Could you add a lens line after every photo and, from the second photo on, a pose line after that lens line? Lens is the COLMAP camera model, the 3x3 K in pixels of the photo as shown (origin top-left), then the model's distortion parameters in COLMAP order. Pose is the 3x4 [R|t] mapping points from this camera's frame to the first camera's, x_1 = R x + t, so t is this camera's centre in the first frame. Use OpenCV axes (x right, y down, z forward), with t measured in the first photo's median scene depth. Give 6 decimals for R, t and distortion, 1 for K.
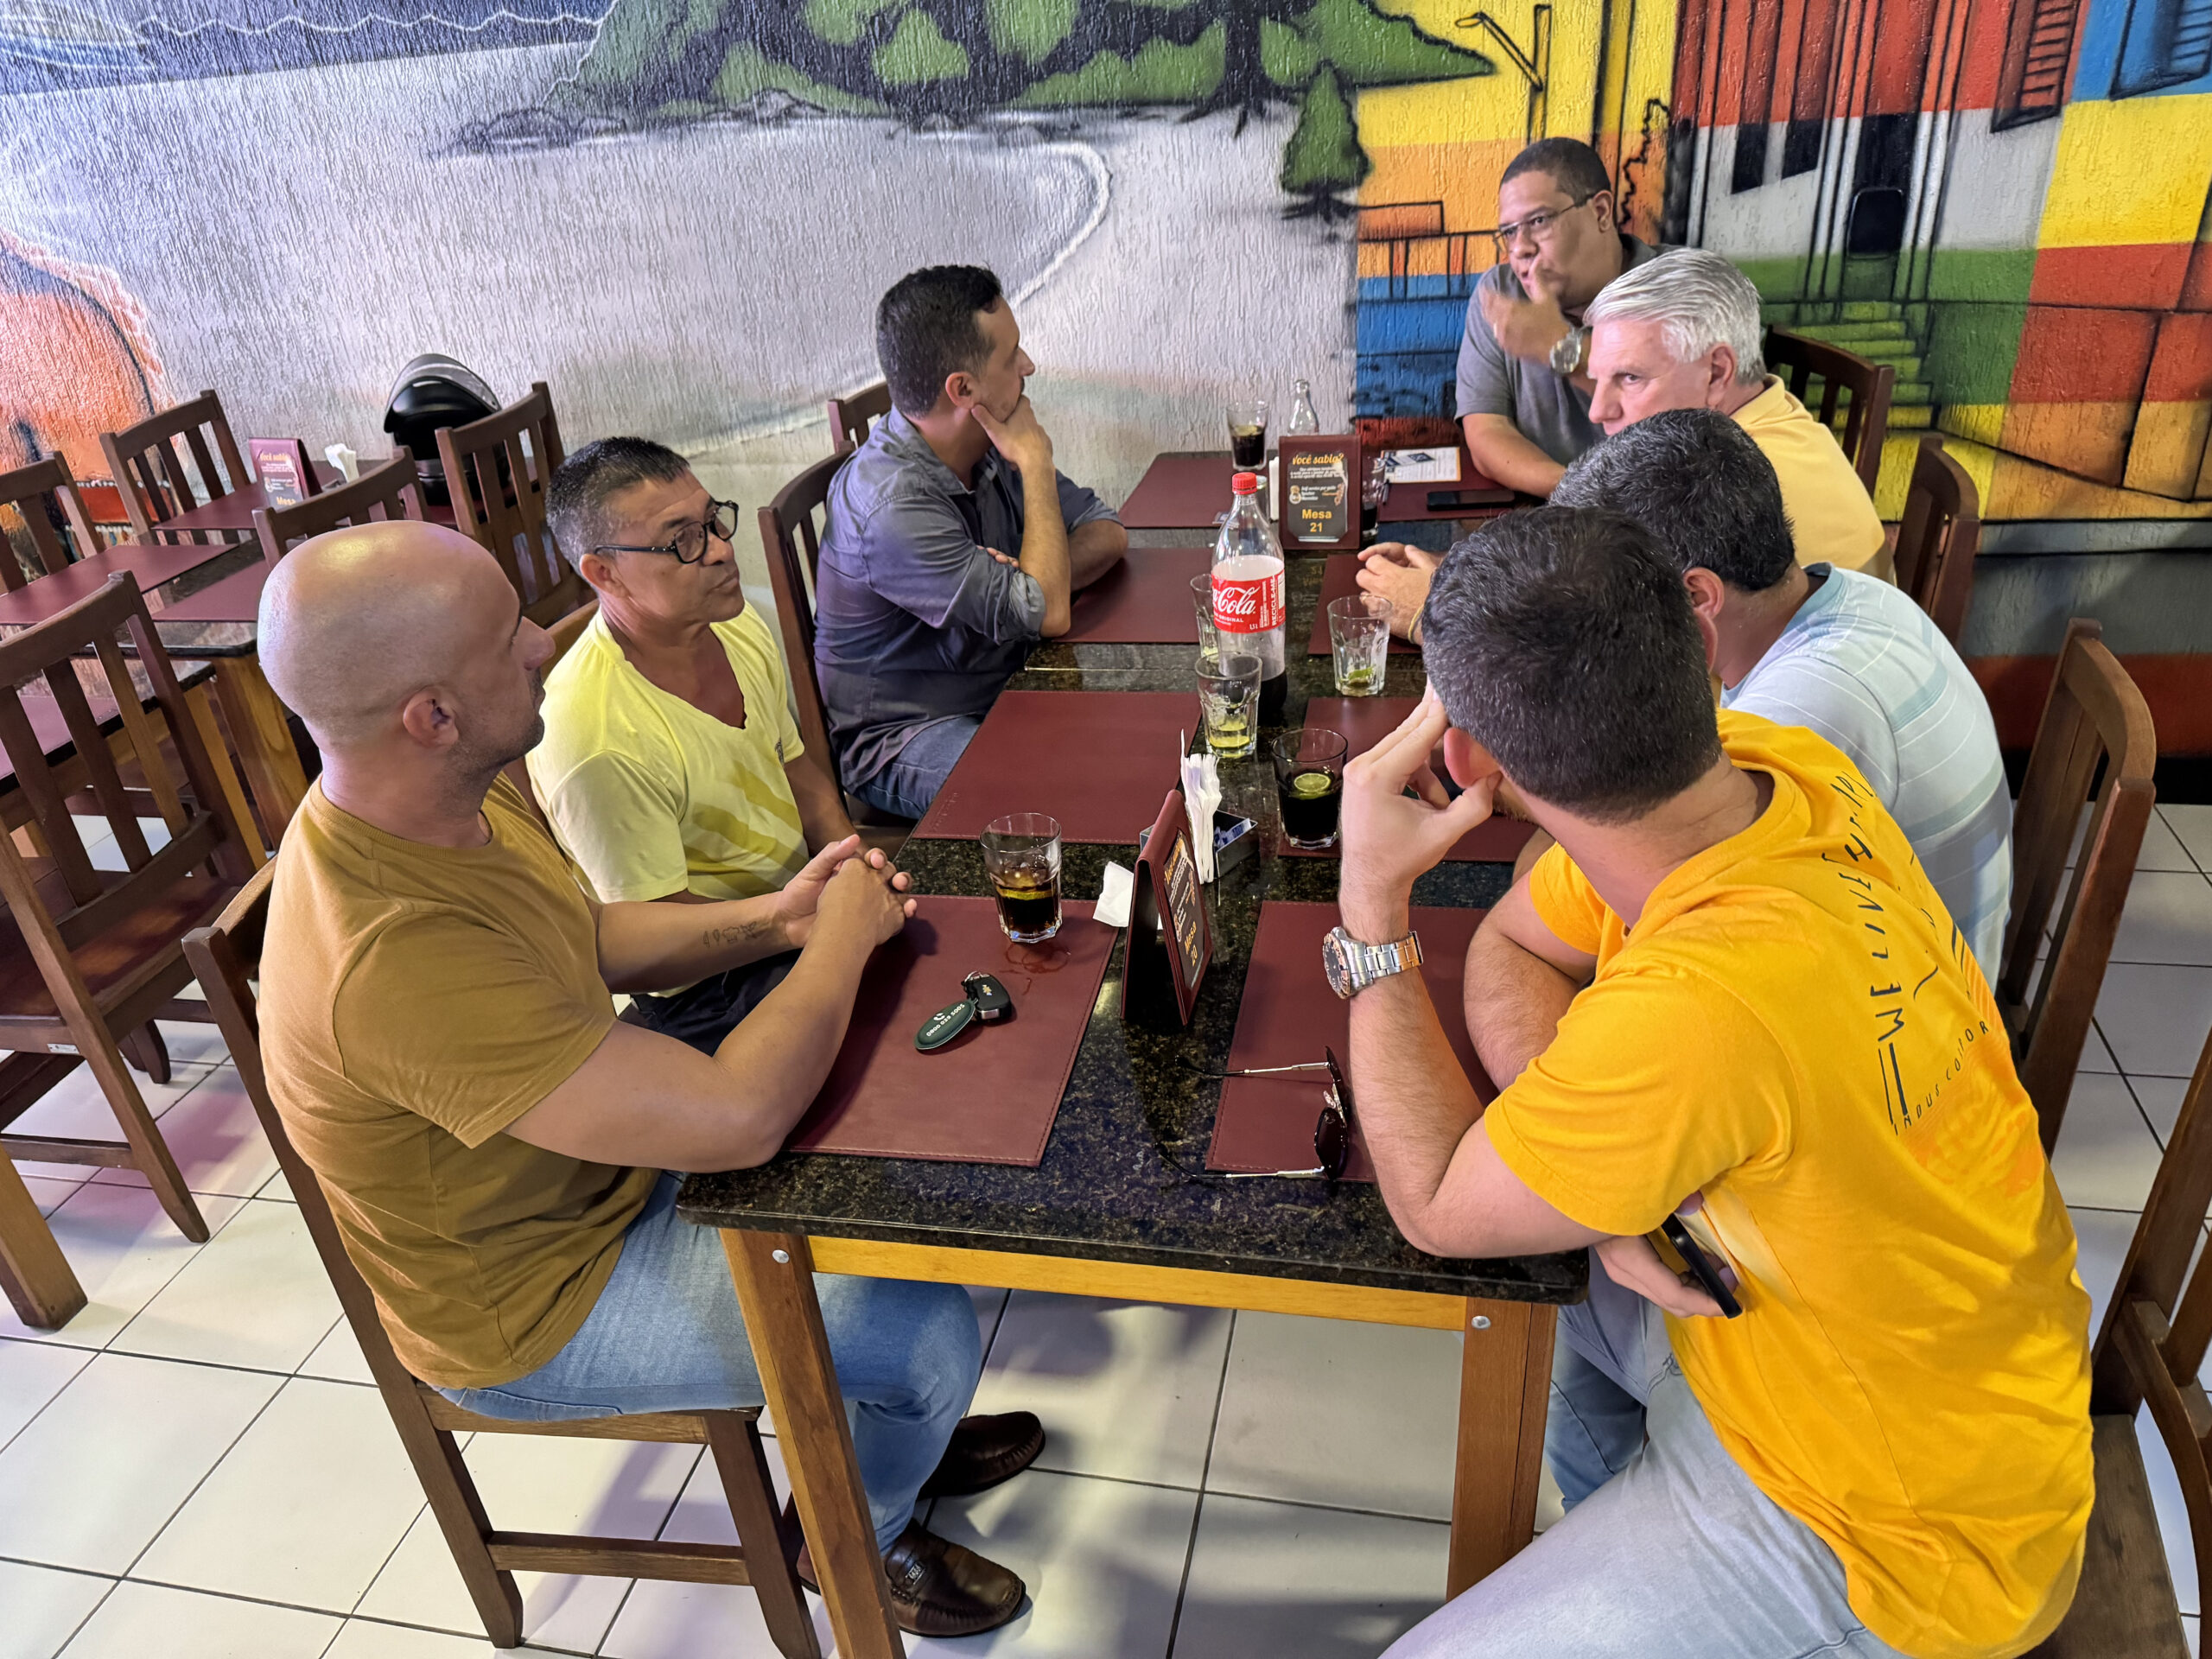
lens RADIAL K [[1580.4, 0, 1114.4], [0, 1580.4, 868.4], [0, 0, 1]] dist [0.004985, -0.017496]
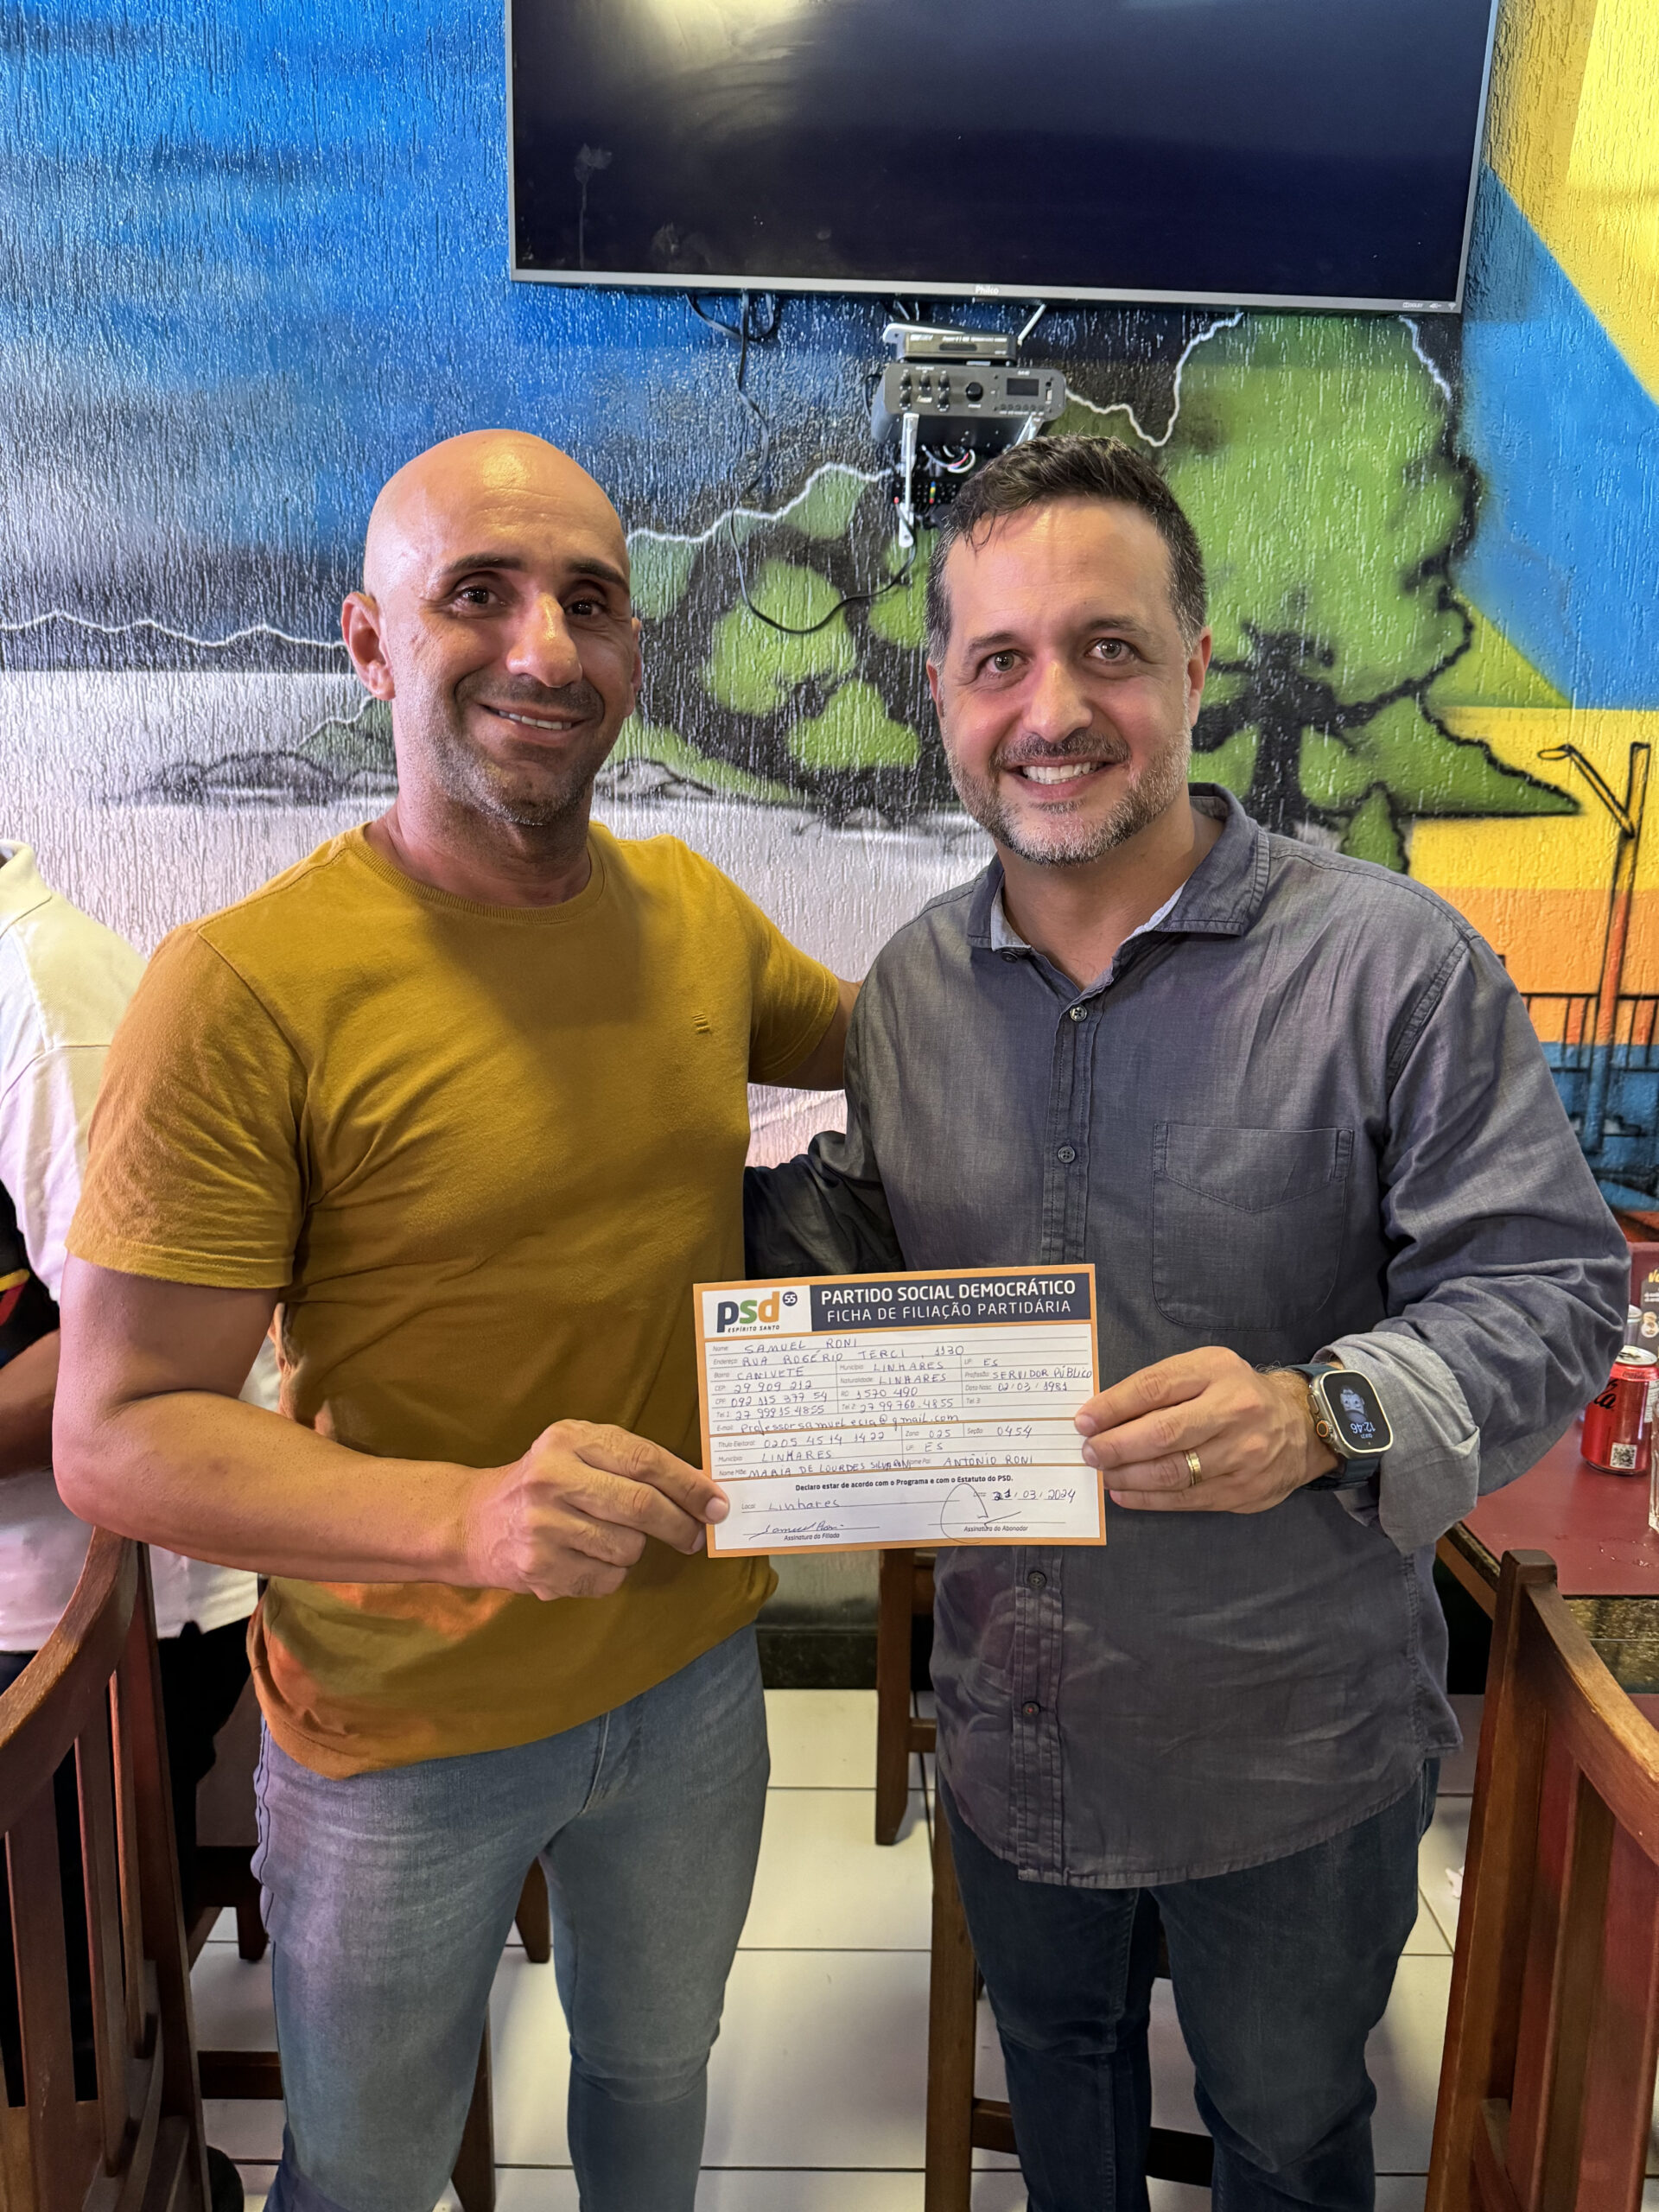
lens RADIAL K [[1580.4, 0, 813.0], [0, 1580.4, 1116.2], [0, 0, 1]] dist [0.004985, -0.017496]
pose [[0.974007, 0.047955, 0.221383, -0.301314], [0.024672, 0.949059, -0.314131, -0.098686], [-0.225169, 0.311428, 0.923207, 0.354931]]
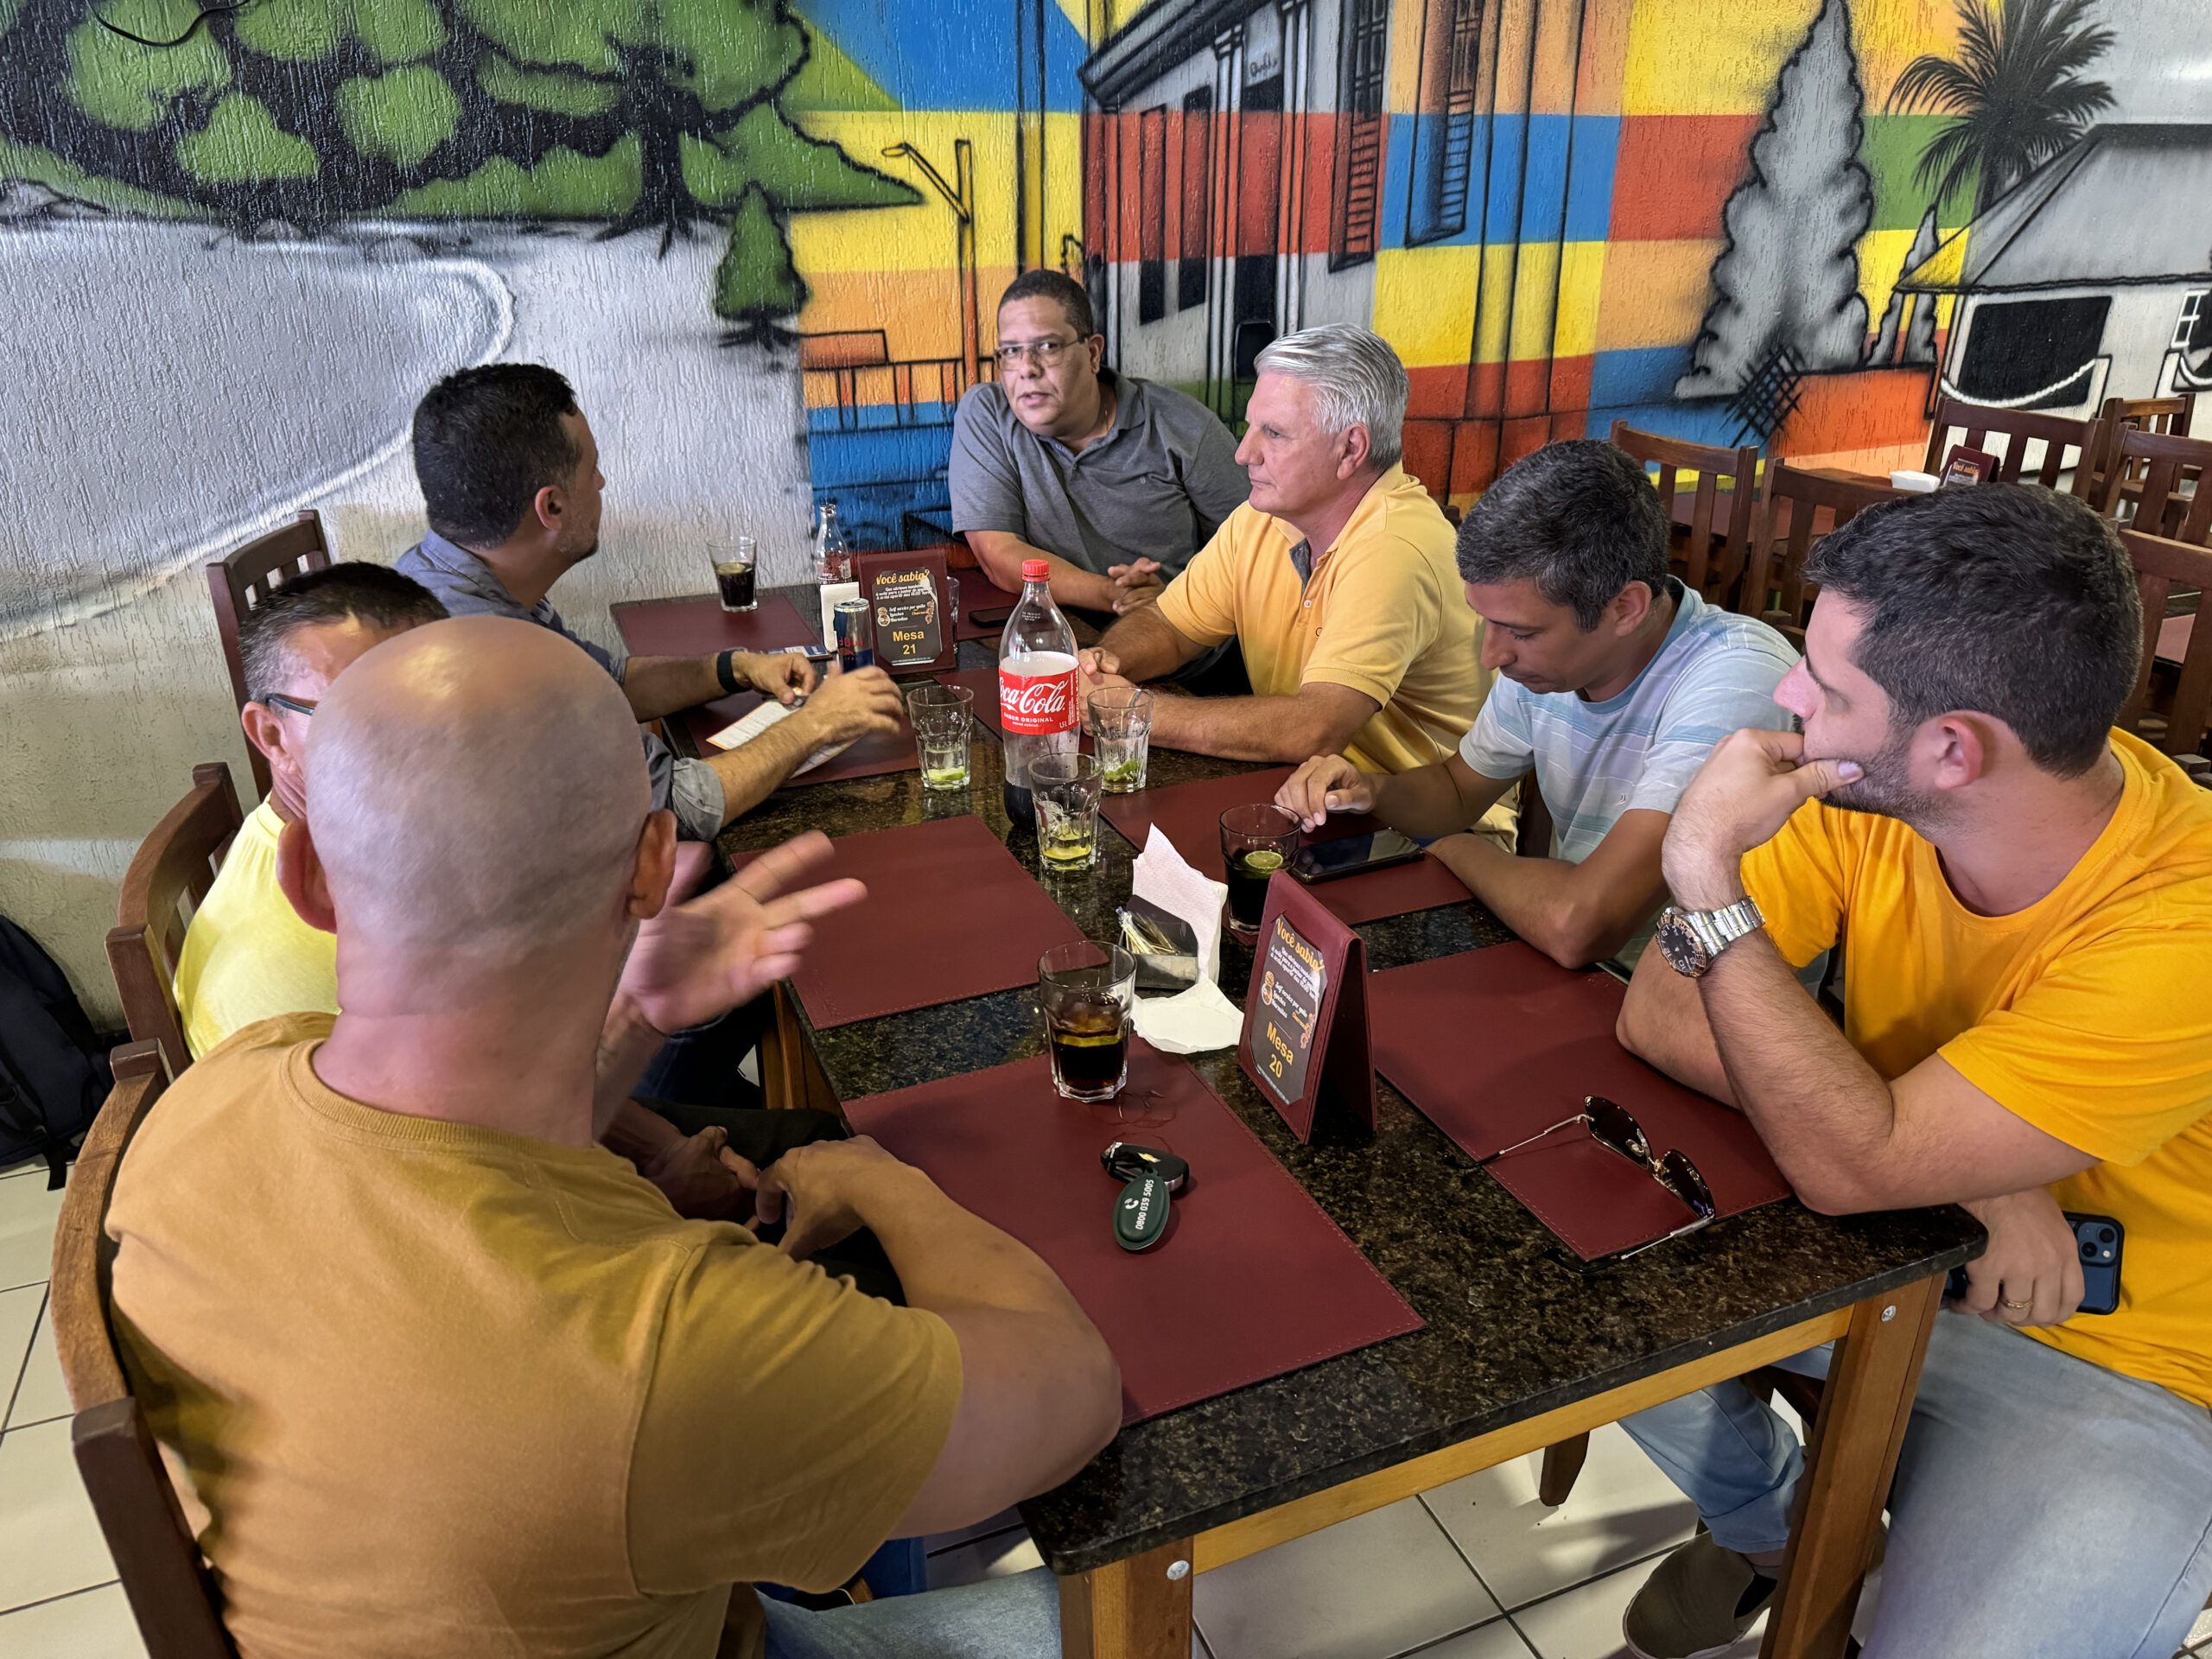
lens RADIAL K [[1580.4, 0, 1118.0], [0, 1580.4, 858.3], [0, 0, 1]] dist [0.004985, -0.017496]
pose [[0.820227, -0.166077, 0.547399, -0.257540], [0.235371, 0.970153, -0.058344, -0.012726], [-0.521371, 0.176697, 0.834836, 0.161659]]
